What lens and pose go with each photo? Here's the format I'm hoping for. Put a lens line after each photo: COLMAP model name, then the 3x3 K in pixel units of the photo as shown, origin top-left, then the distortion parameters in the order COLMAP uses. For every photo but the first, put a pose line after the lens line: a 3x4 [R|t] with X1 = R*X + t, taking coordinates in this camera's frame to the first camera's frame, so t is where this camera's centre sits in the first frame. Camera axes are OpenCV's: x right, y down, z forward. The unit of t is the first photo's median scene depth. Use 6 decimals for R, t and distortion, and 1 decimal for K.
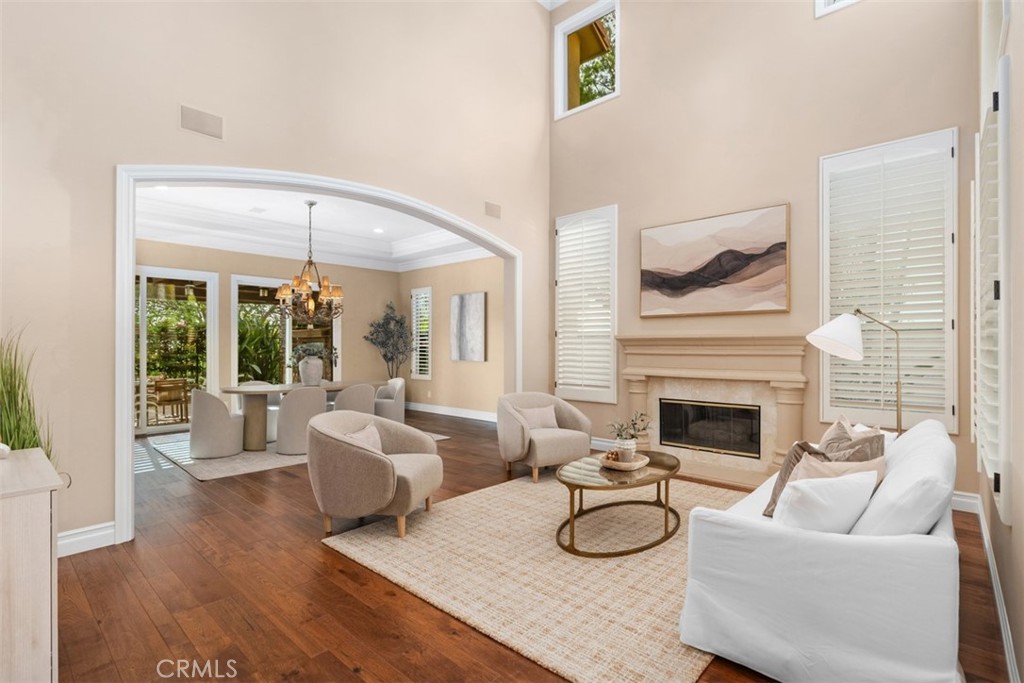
lens RADIAL K [[479.1, 0, 512.0], [0, 479.1, 341.5], [0, 0, 1]] dist [0.001197, 0.000096]
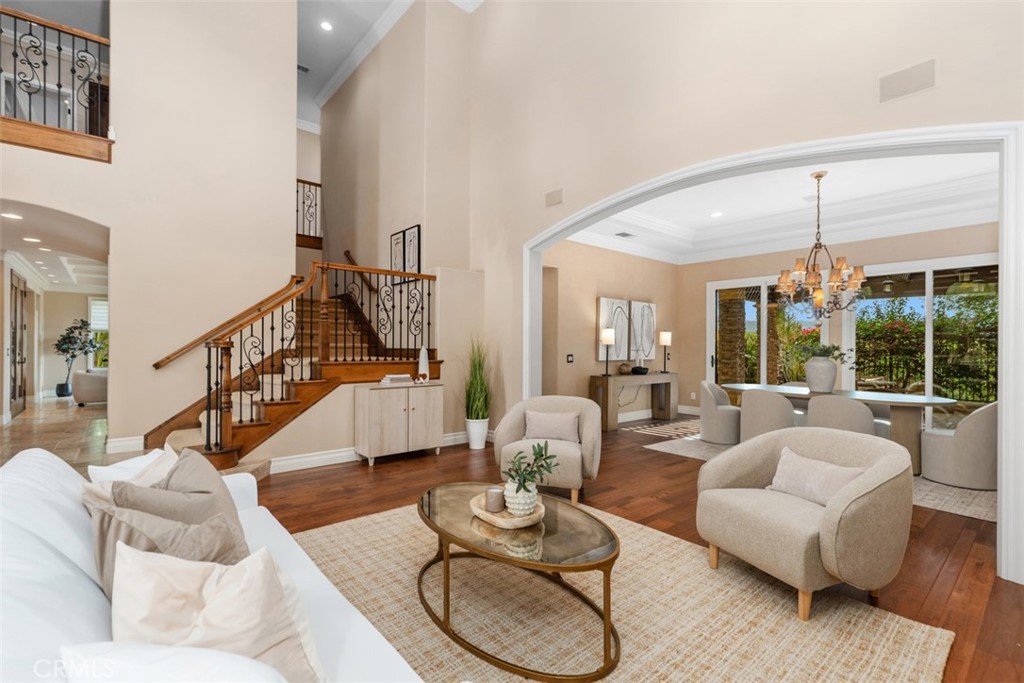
lens RADIAL K [[463.9, 0, 512.0], [0, 463.9, 341.5], [0, 0, 1]] dist [0.001533, 0.000025]
pose [[-0.122778, -0.007930, -0.992402, 0.315302], [0.000329, 0.999968, -0.008031, 0.007189], [0.992434, -0.001313, -0.122772, 0.390386]]
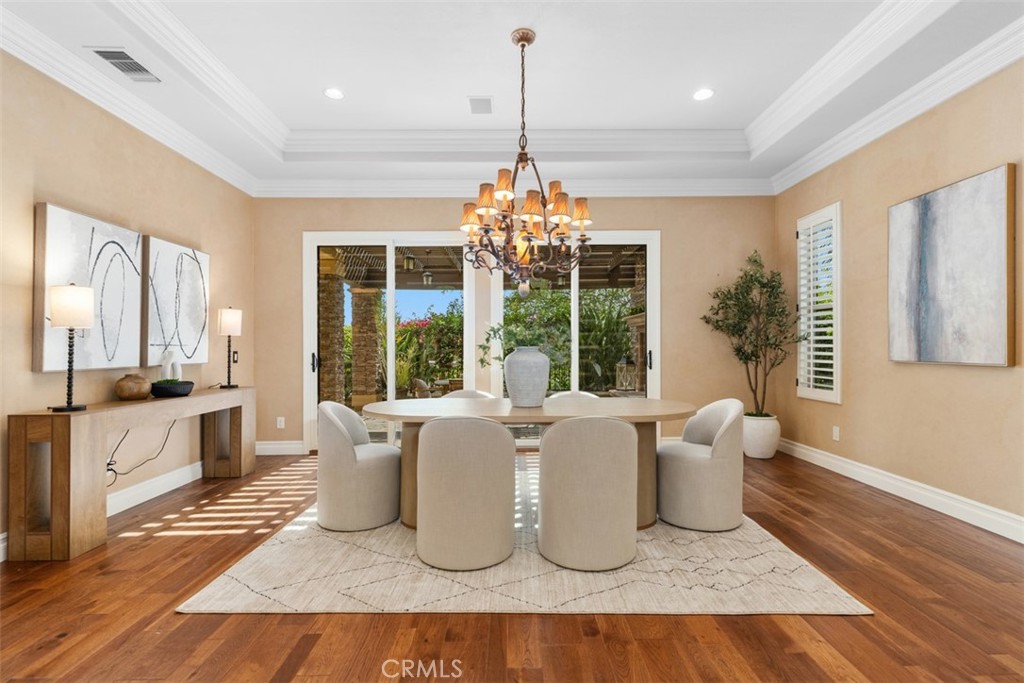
lens RADIAL K [[482.3, 0, 514.7], [0, 482.3, 345.7], [0, 0, 1]] dist [-0.015032, -0.000168]
pose [[0.683952, -0.006753, -0.729496, -0.046063], [0.012648, 0.999917, 0.002602, 0.019621], [0.729418, -0.011006, 0.683980, 0.450342]]
